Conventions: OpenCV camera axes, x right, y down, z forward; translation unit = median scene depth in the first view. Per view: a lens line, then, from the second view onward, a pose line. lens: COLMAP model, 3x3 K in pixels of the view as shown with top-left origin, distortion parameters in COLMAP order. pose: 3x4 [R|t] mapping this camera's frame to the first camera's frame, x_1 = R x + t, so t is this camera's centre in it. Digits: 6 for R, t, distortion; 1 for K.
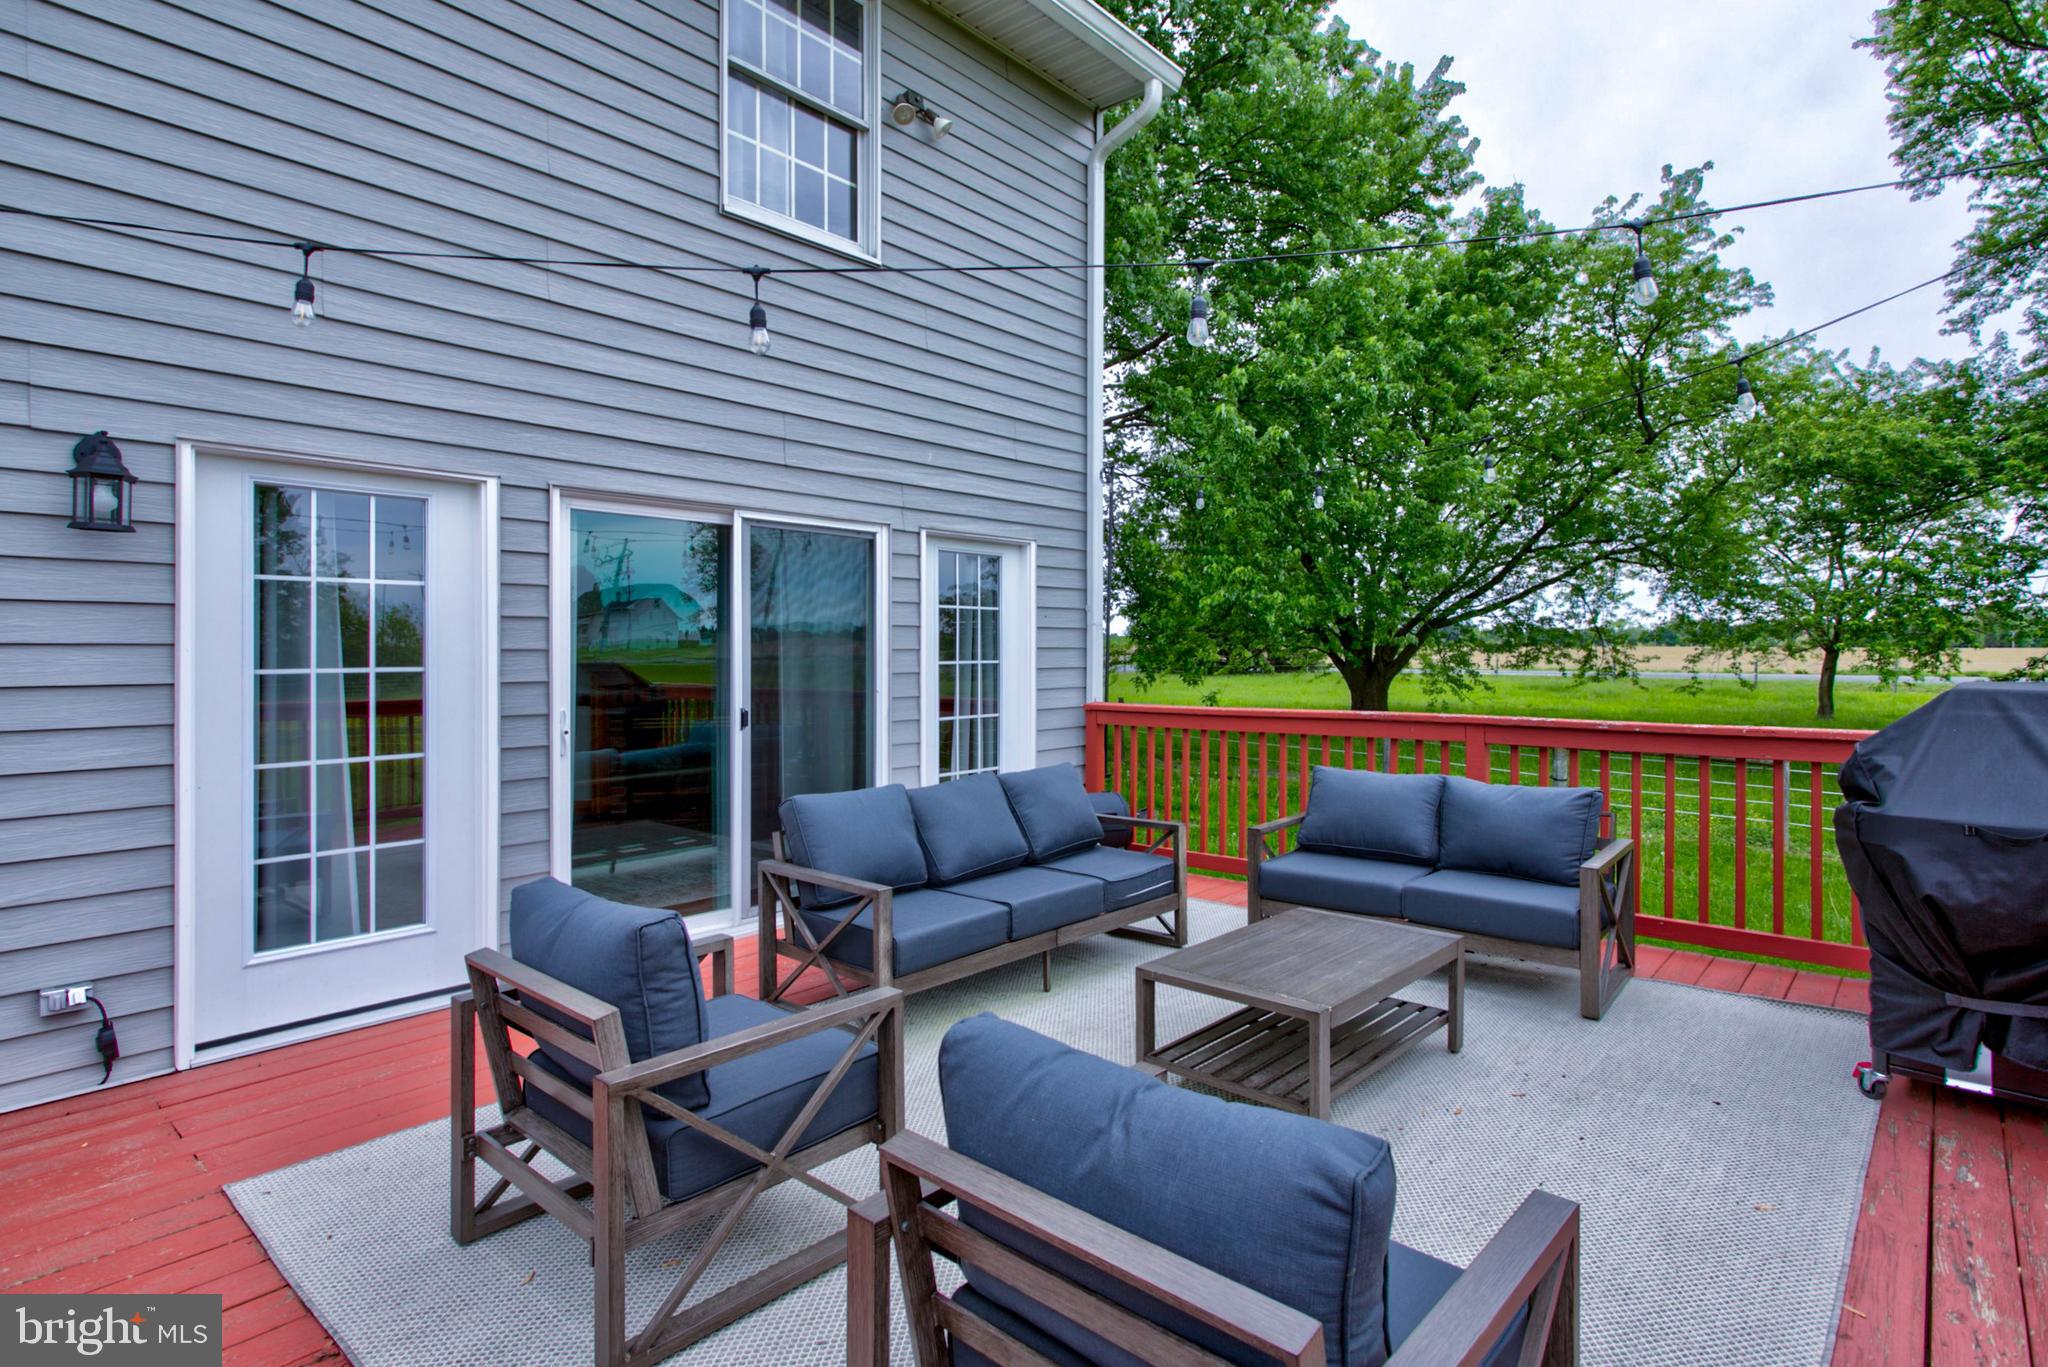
lens RADIAL K [[1041.2, 0, 1028.2], [0, 1041.2, 667.7], [0, 0, 1]] dist [-0.001439, 0.000195]
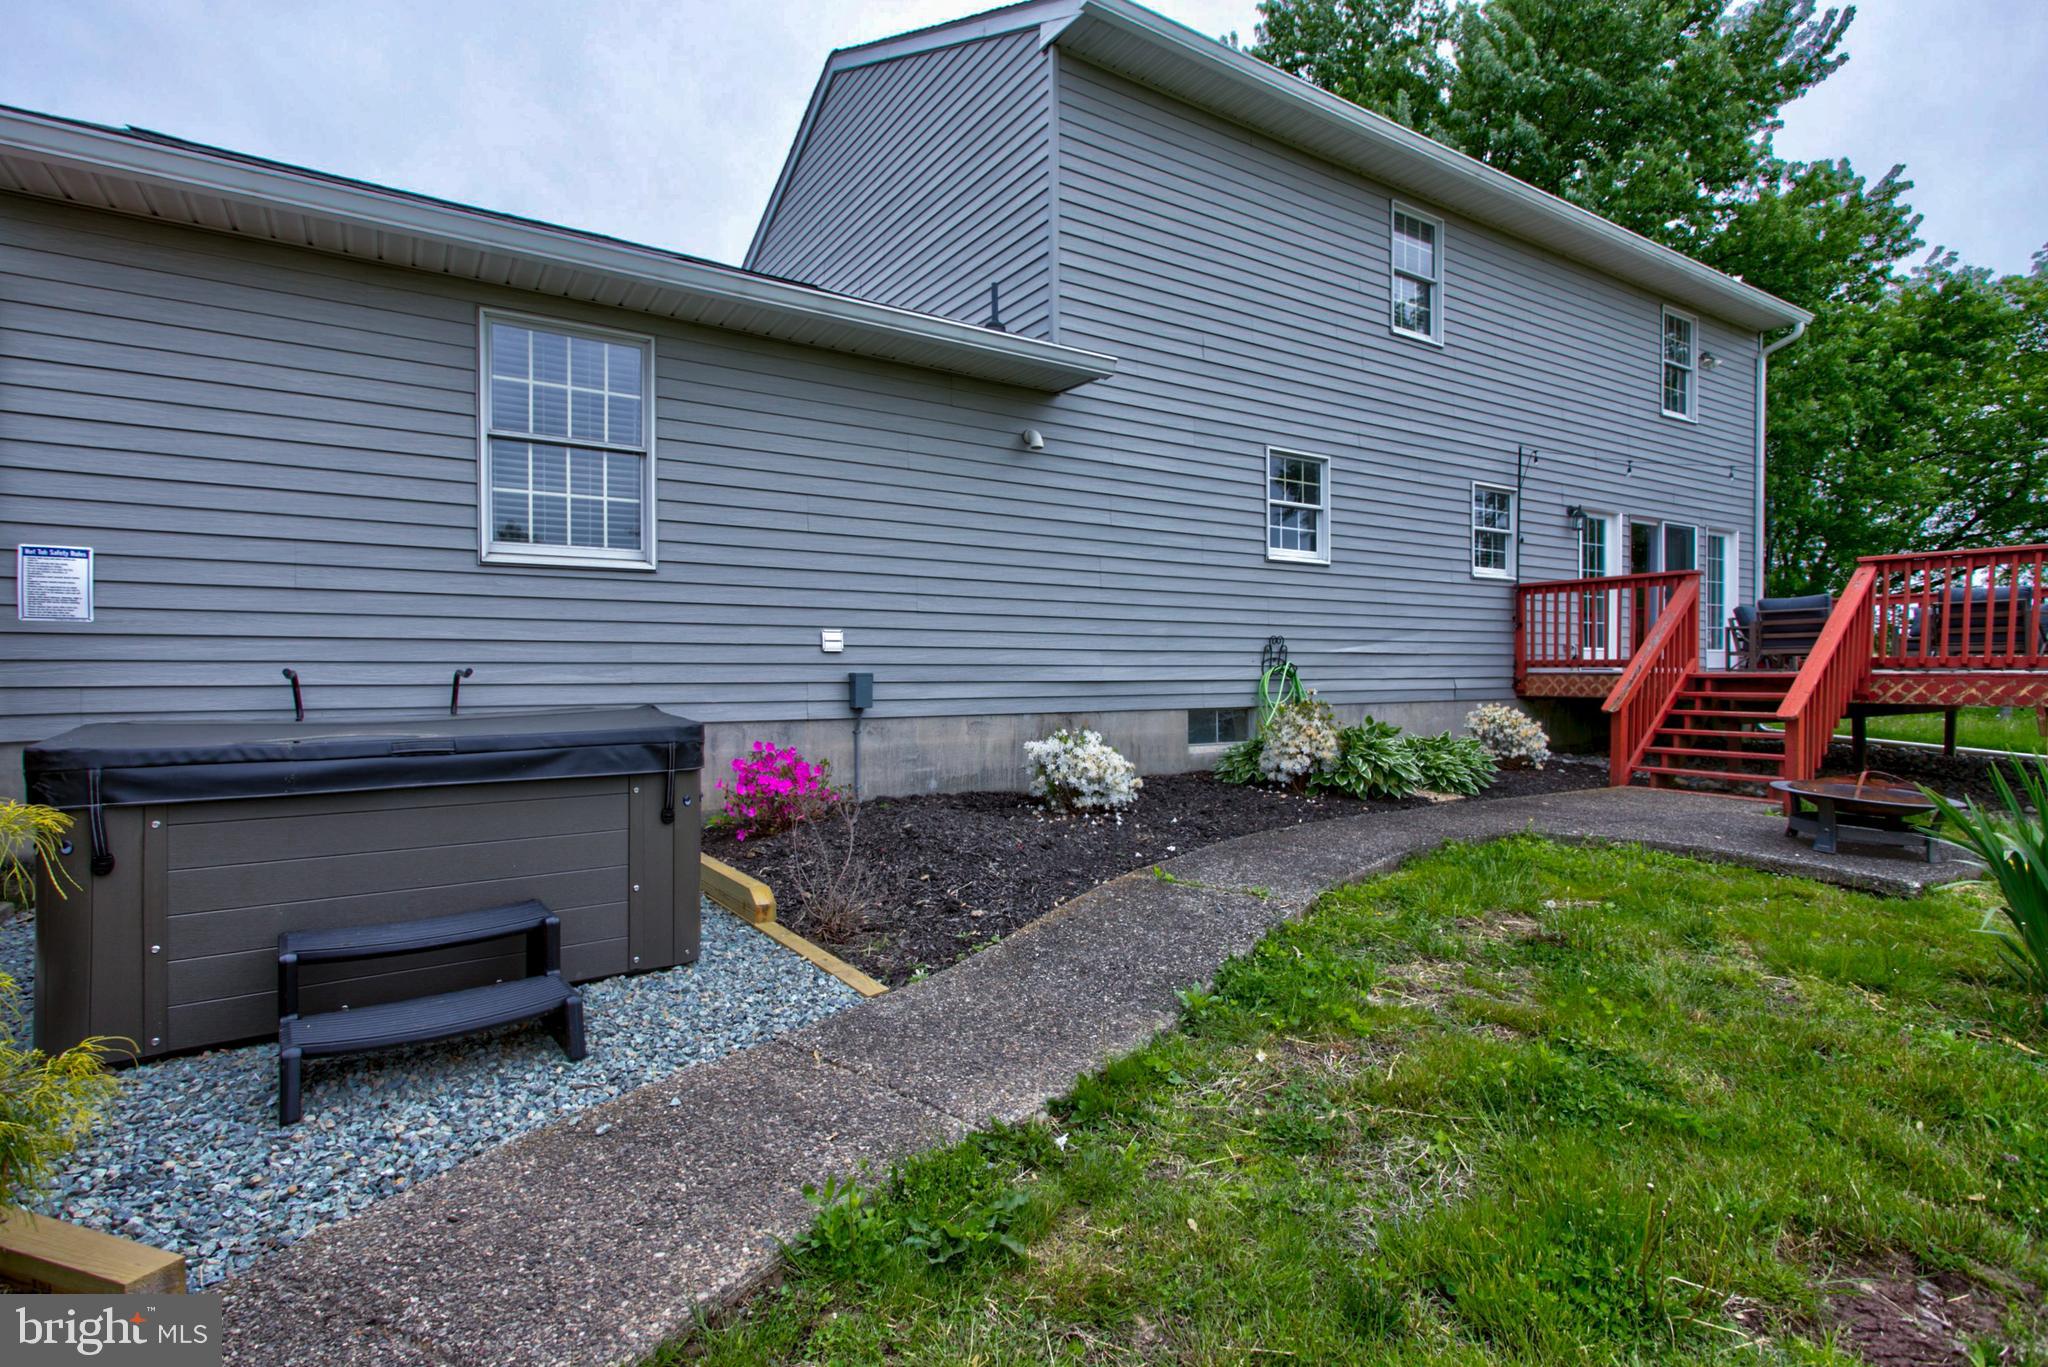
lens RADIAL K [[1016.6, 0, 1016.0], [0, 1016.6, 686.8], [0, 0, 1]] dist [0.016090, 0.002583]
pose [[0.964158, 0.005603, -0.265268, -0.289346], [-0.004391, 0.999977, 0.005161, 0.066186], [0.265291, -0.003812, 0.964161, -0.503342]]
